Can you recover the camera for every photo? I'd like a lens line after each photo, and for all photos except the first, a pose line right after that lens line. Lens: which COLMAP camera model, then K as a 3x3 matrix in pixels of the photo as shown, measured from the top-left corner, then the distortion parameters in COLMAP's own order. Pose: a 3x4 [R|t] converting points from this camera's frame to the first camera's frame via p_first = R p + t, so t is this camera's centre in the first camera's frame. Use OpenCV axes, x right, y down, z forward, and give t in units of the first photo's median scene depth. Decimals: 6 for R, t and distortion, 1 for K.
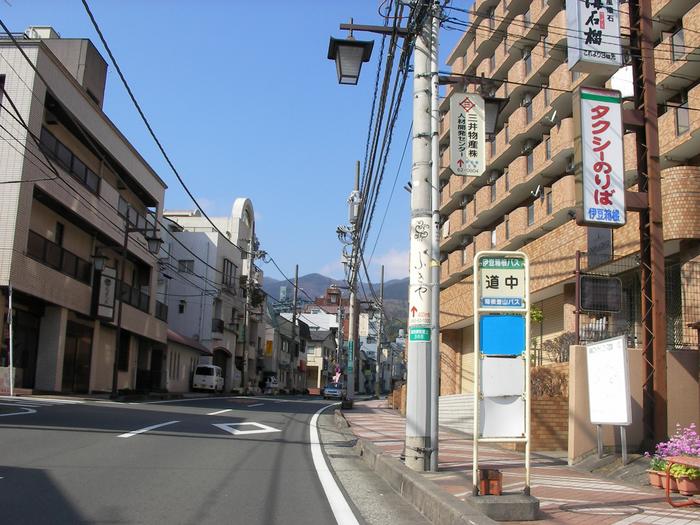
lens RADIAL K [[817.8, 0, 350.0], [0, 817.8, 262.5], [0, 0, 1]] dist [-0.010006, -0.013981]
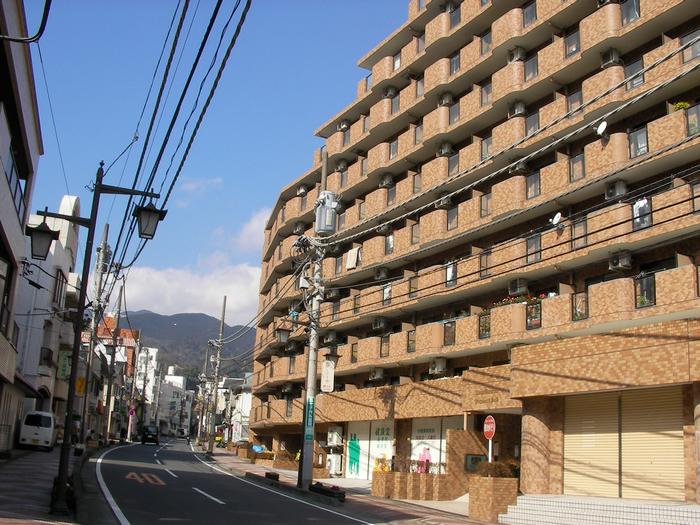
lens RADIAL K [[817.8, 0, 350.0], [0, 817.8, 262.5], [0, 0, 1]] dist [-0.010006, -0.013981]
pose [[0.948329, 0.098878, 0.301489, -0.148967], [-0.084570, 0.994599, -0.060180, 0.014445], [-0.305811, 0.031573, 0.951569, 0.228966]]
